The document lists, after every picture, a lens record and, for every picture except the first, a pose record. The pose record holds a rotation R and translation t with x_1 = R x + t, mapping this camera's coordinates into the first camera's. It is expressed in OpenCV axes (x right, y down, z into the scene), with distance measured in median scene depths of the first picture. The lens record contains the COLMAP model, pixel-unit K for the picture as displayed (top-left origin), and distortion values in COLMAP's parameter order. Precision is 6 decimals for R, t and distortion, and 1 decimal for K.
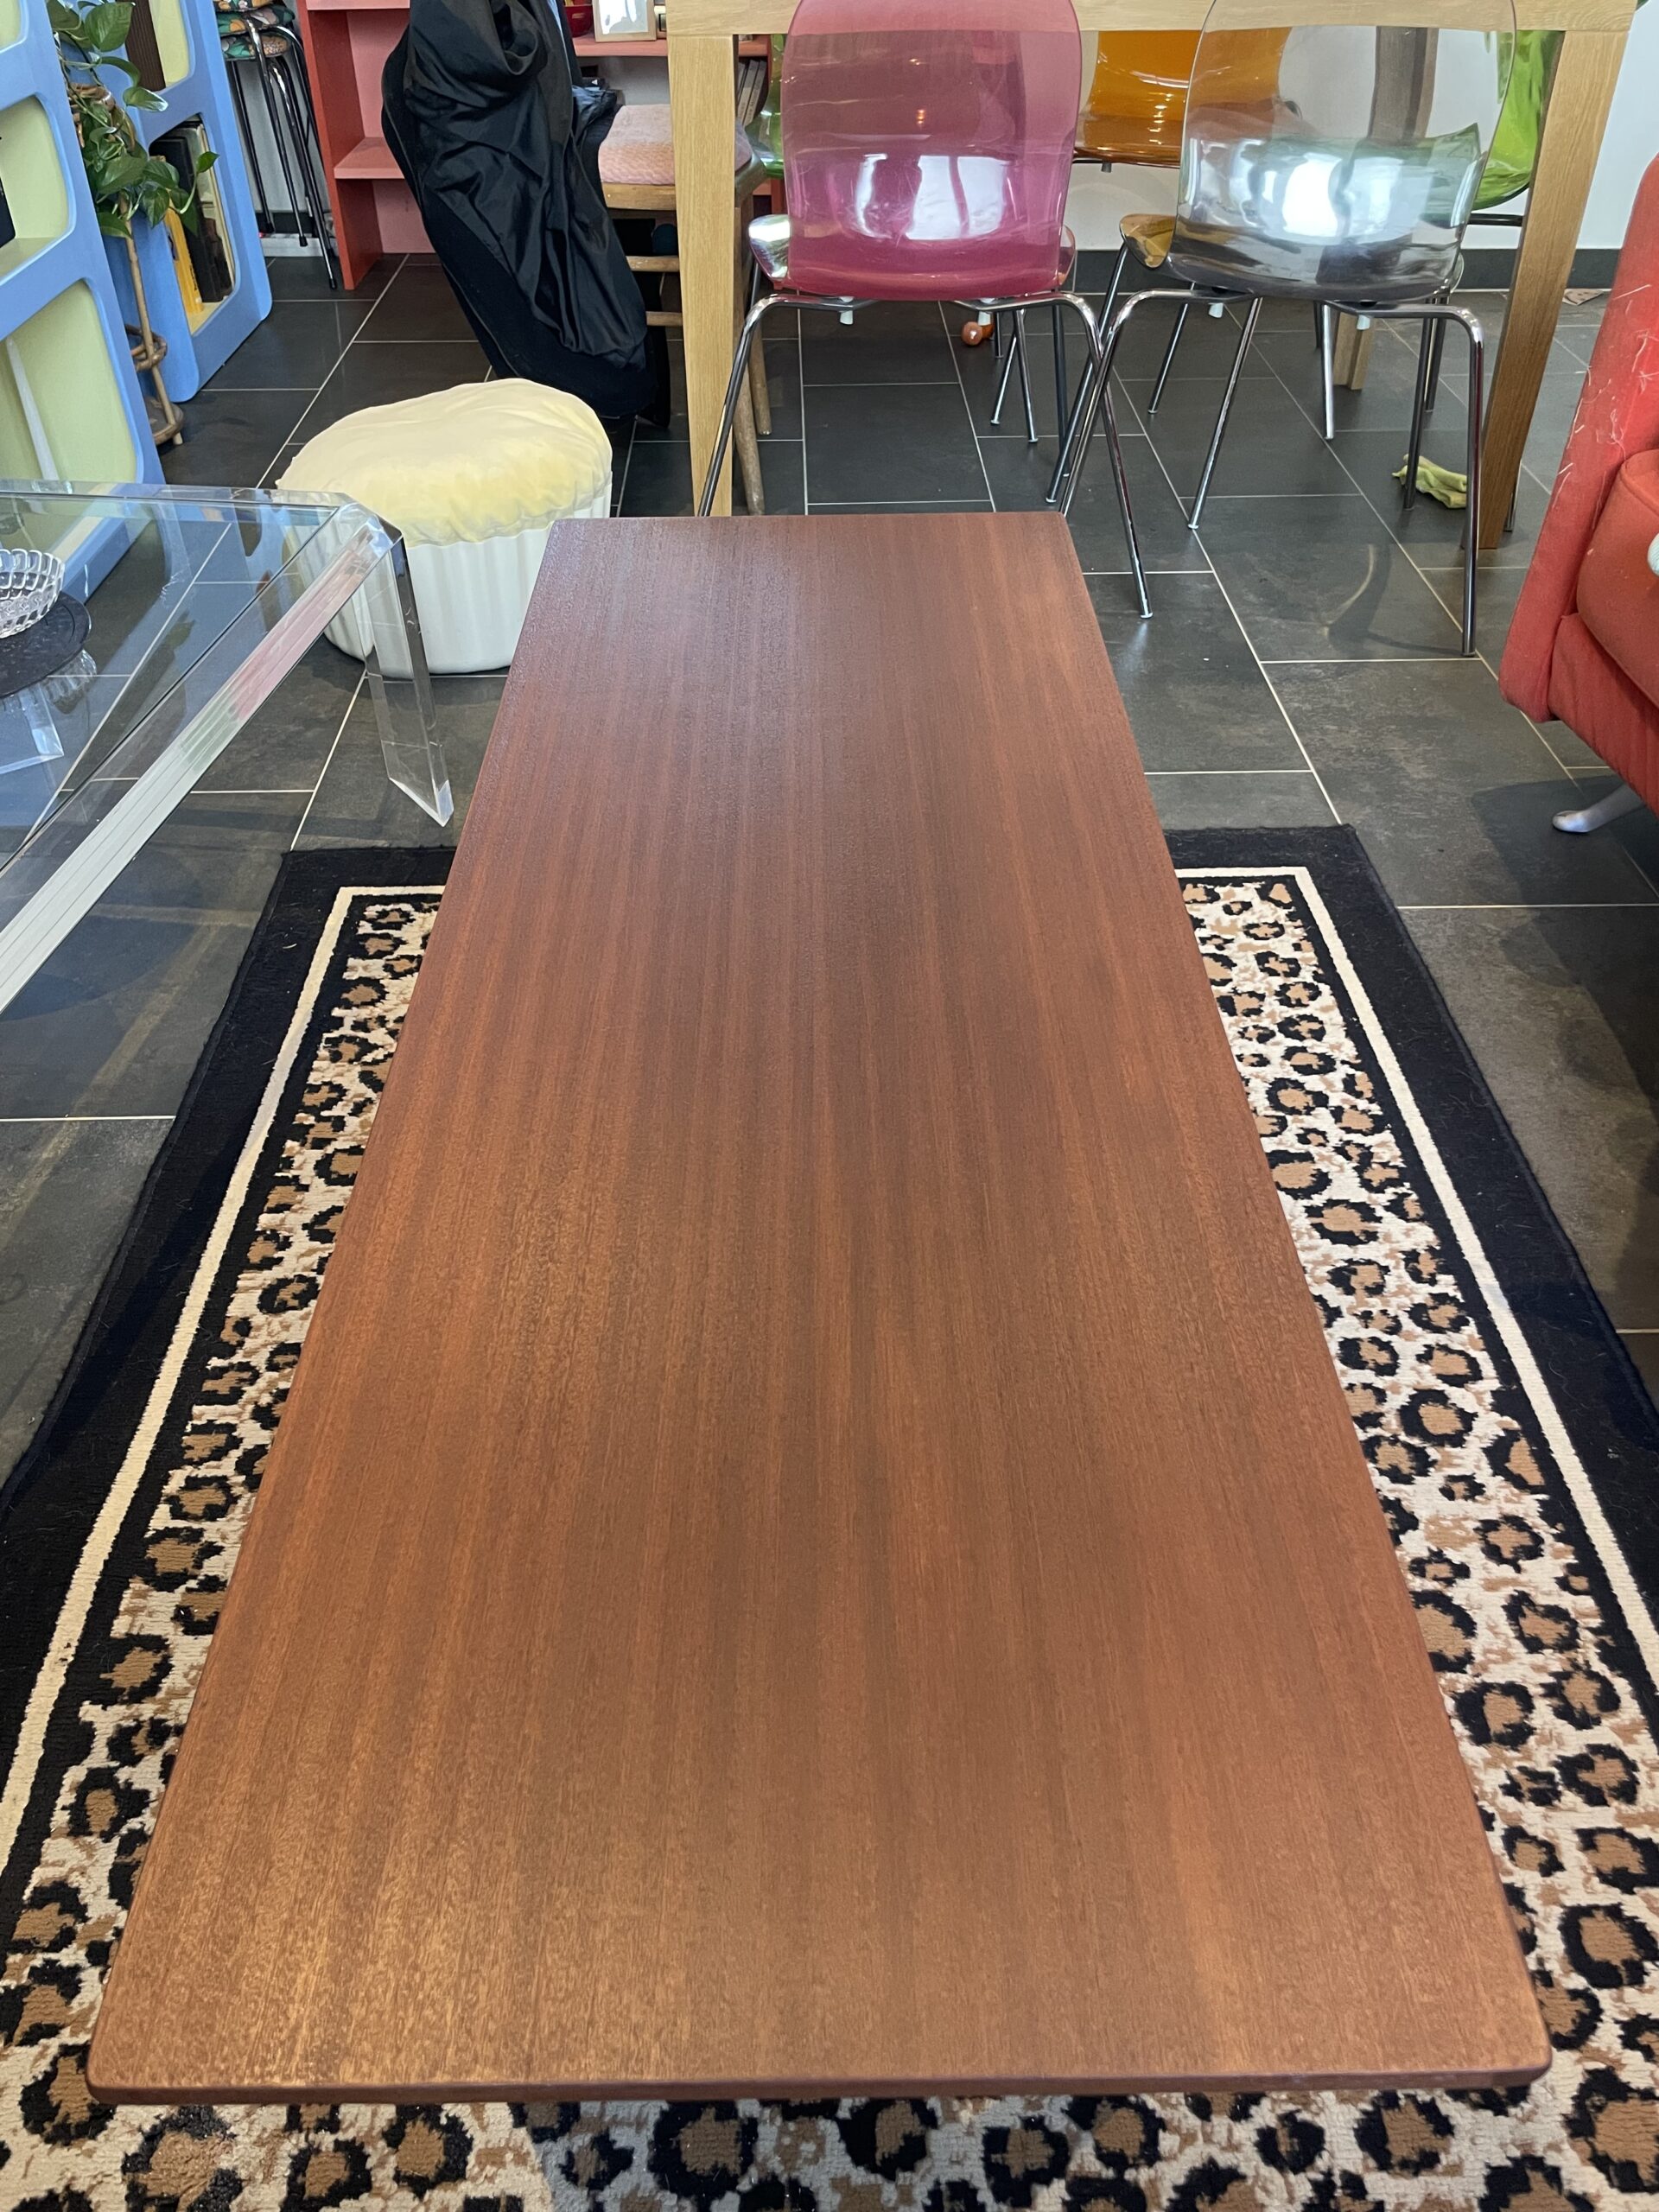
lens RADIAL K [[1749.3, 0, 822.9], [0, 1749.3, 1098.3], [0, 0, 1]] dist [0.011552, -0.060227]
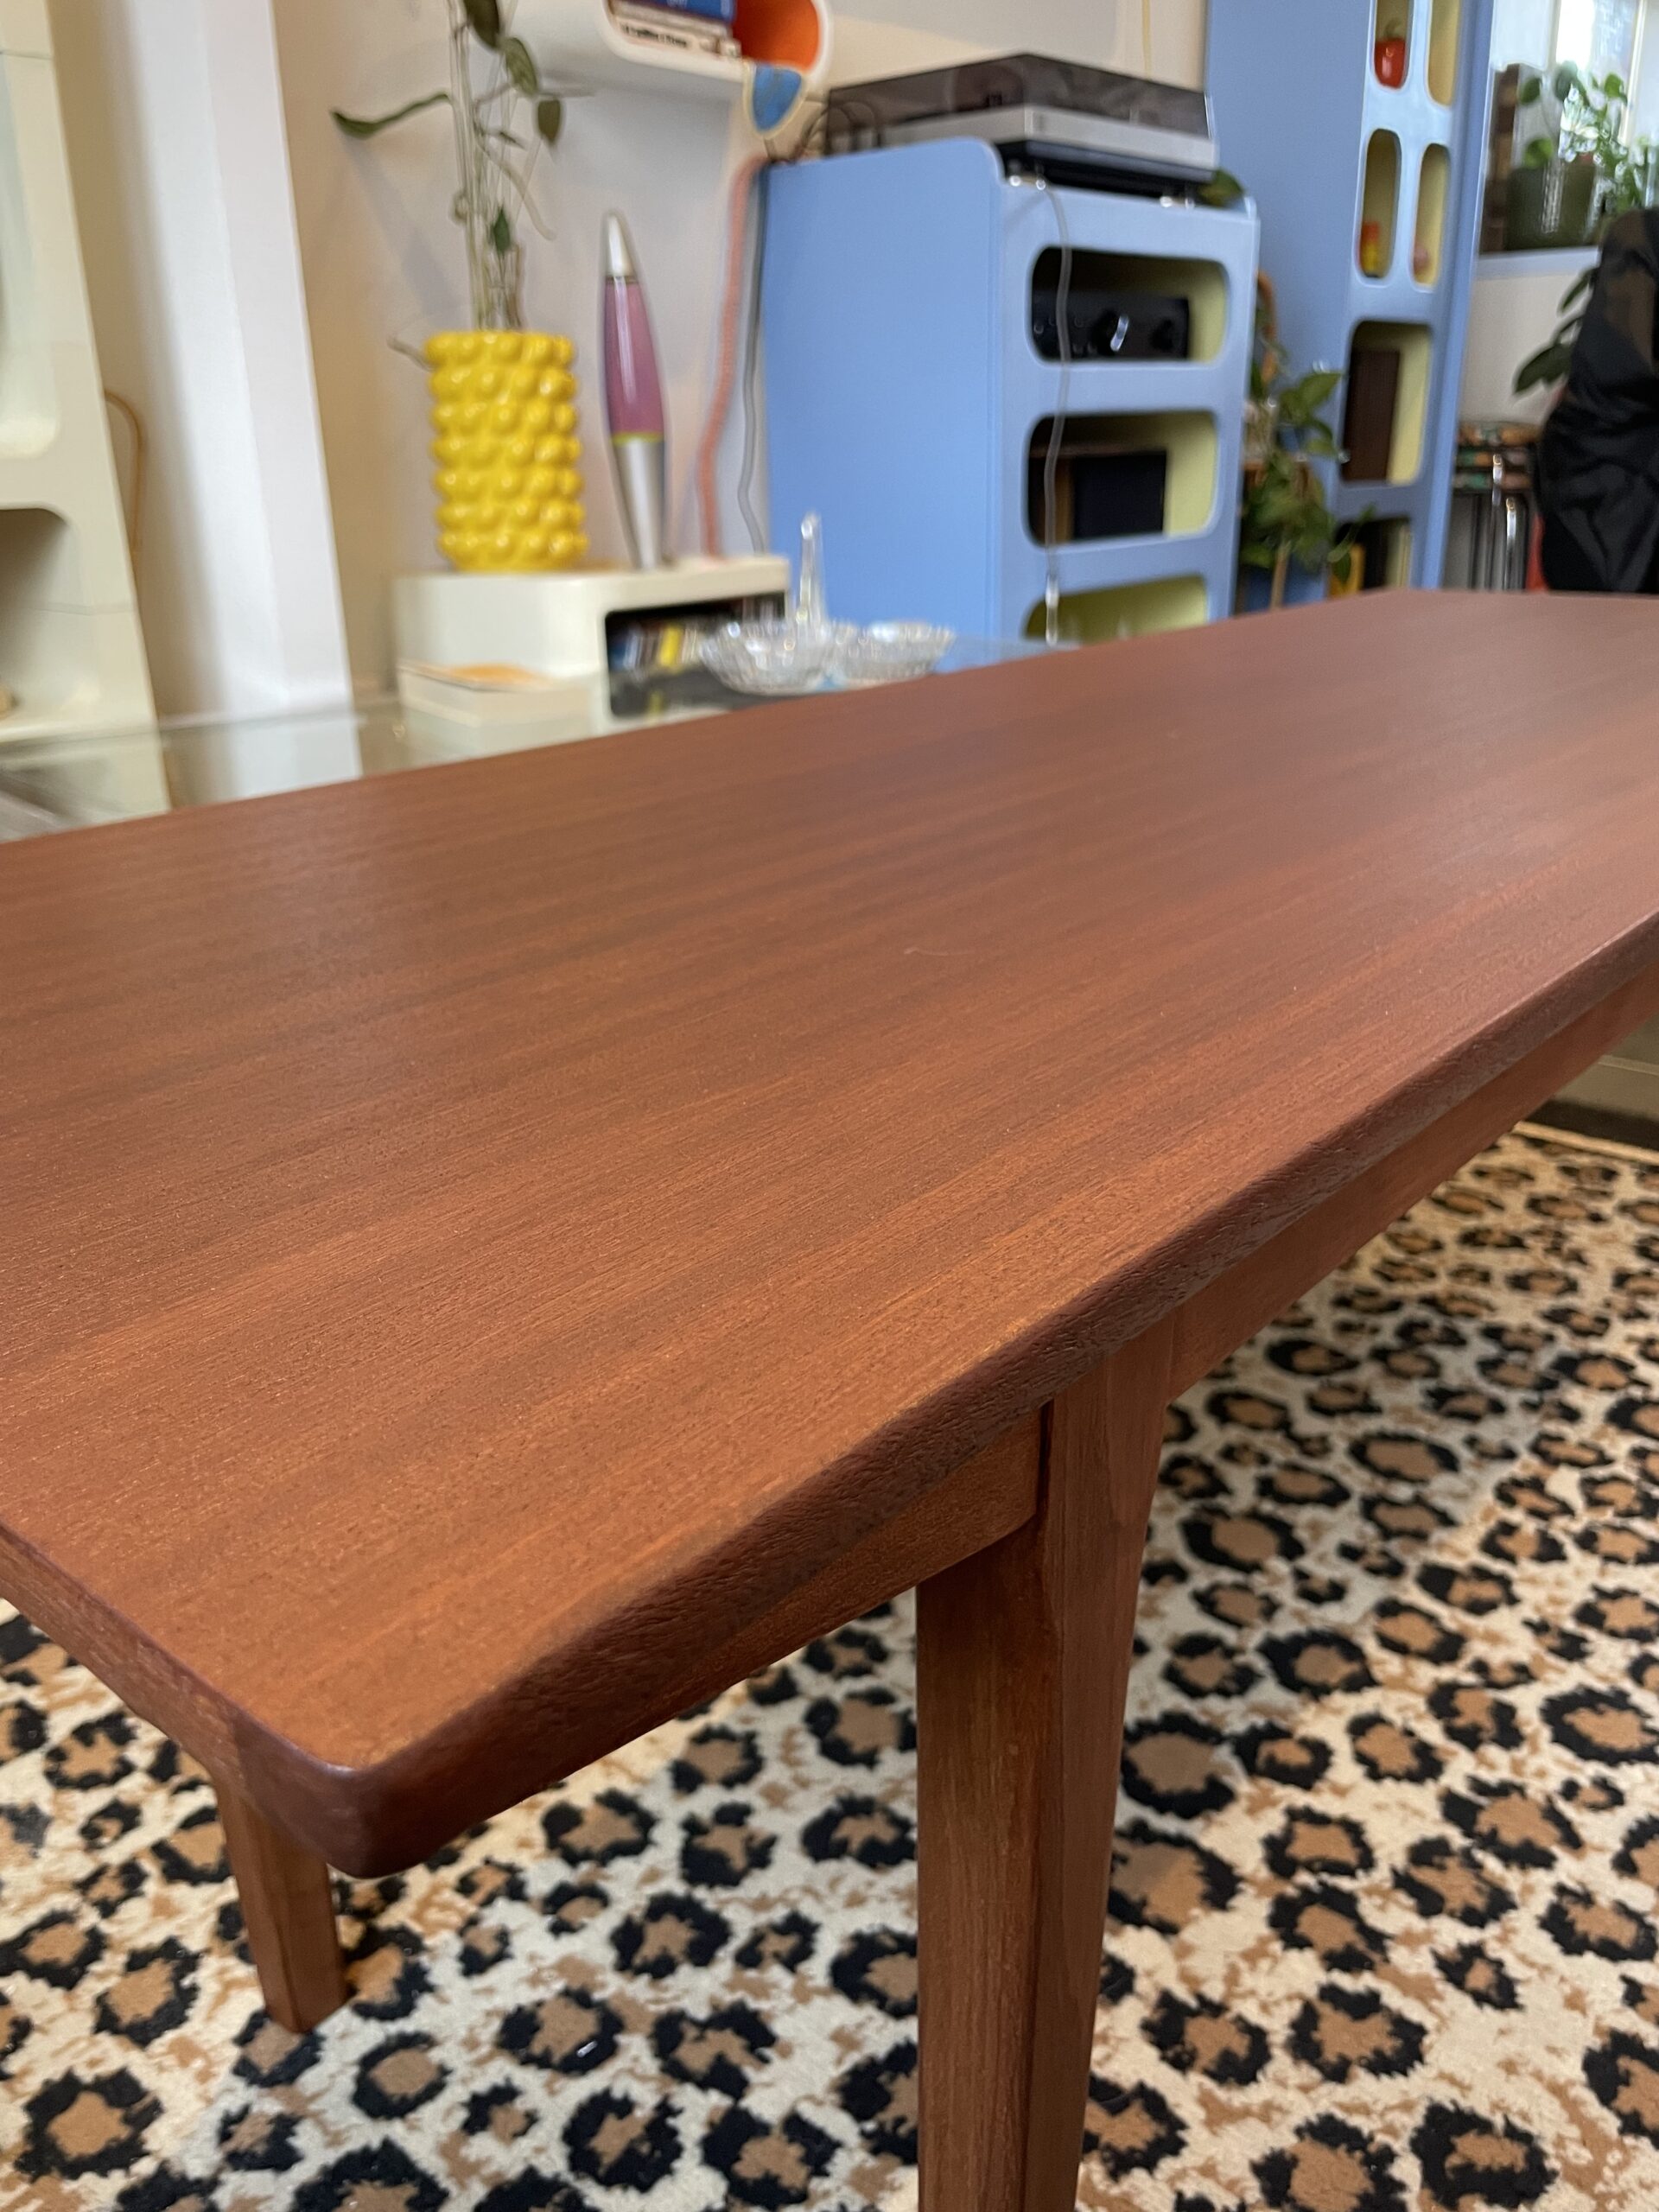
lens RADIAL K [[1749.3, 0, 820.7], [0, 1749.3, 1090.6], [0, 0, 1]] dist [0.011552, -0.060227]
pose [[0.750594, 0.237320, -0.616675, 0.230272], [-0.417827, 0.893469, -0.164723, 0.157927], [0.511888, 0.381303, 0.769791, 0.258902]]
